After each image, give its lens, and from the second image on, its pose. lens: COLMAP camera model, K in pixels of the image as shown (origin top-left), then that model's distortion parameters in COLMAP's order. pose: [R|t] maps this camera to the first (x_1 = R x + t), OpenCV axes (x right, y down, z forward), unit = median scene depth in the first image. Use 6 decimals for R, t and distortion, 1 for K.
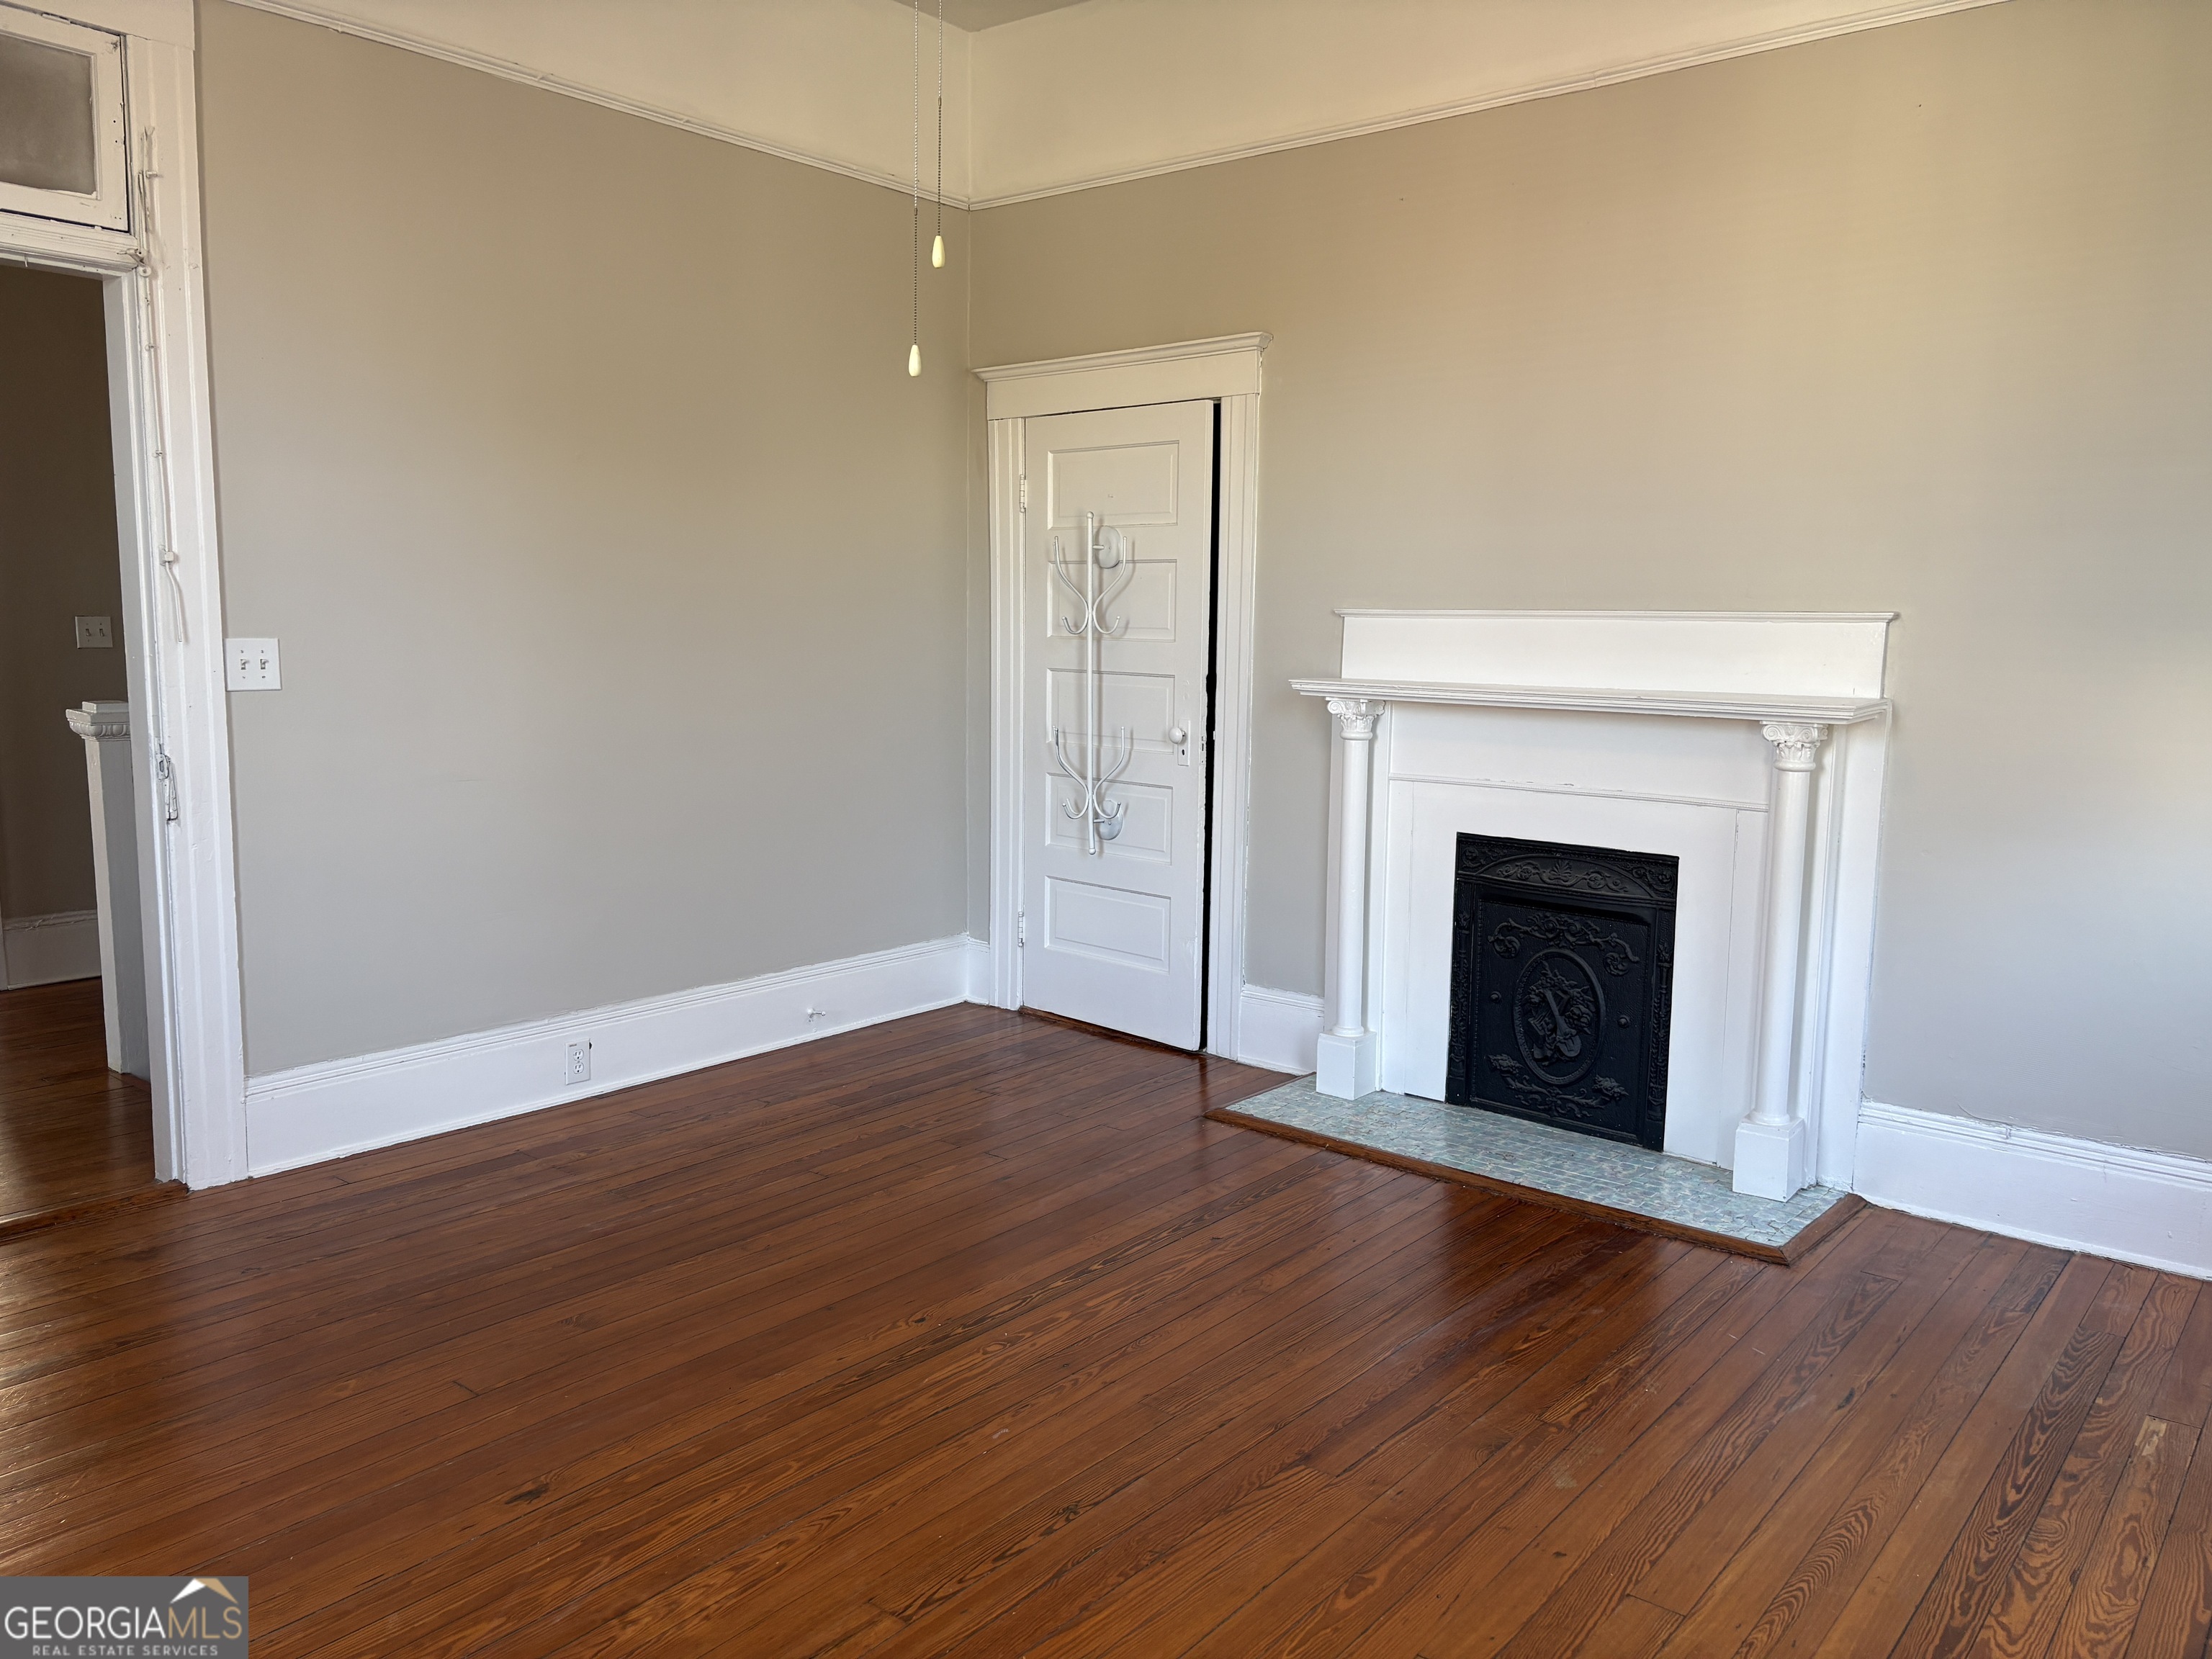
lens RADIAL K [[1696.4, 0, 1106.0], [0, 1696.4, 829.5], [0, 0, 1]] dist [0.044031, -0.053040]
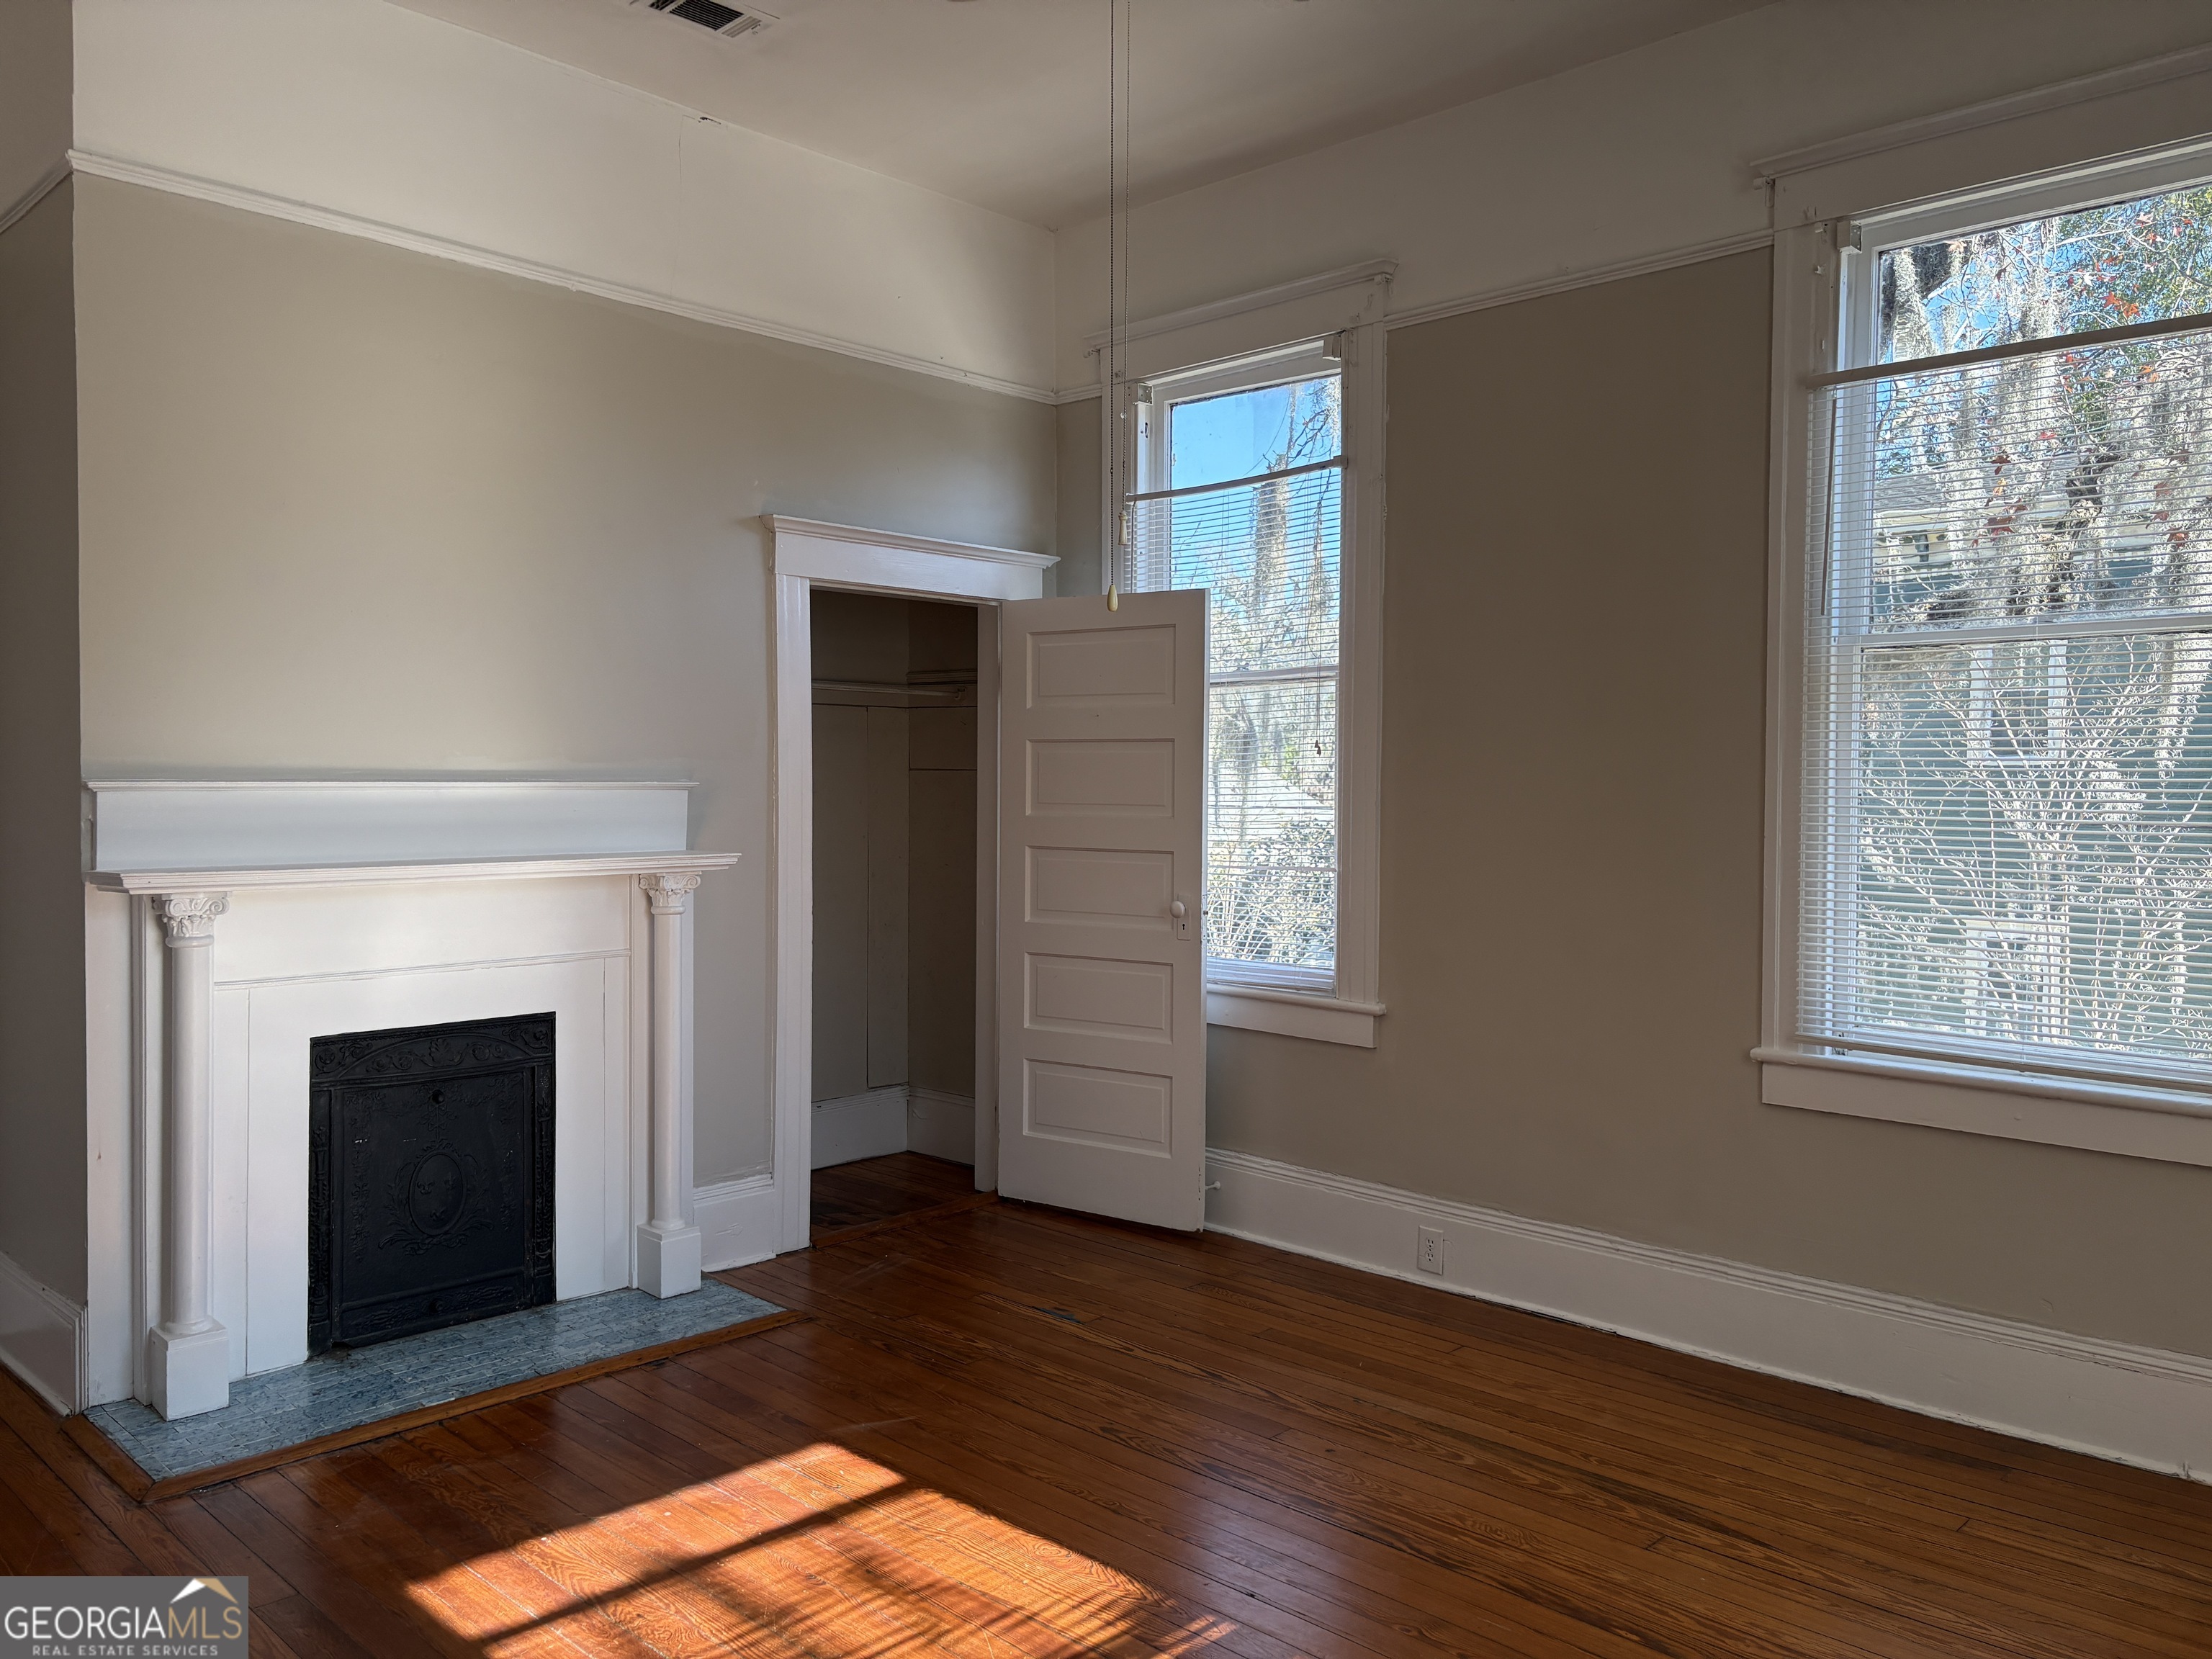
lens RADIAL K [[1672.0, 0, 1097.6], [0, 1672.0, 831.2], [0, 0, 1]] dist [0.024863, -0.001060]
pose [[0.092954, -0.048964, 0.994466, -0.593551], [0.124216, 0.991557, 0.037211, -0.082741], [-0.987892, 0.120070, 0.098251, 0.514676]]
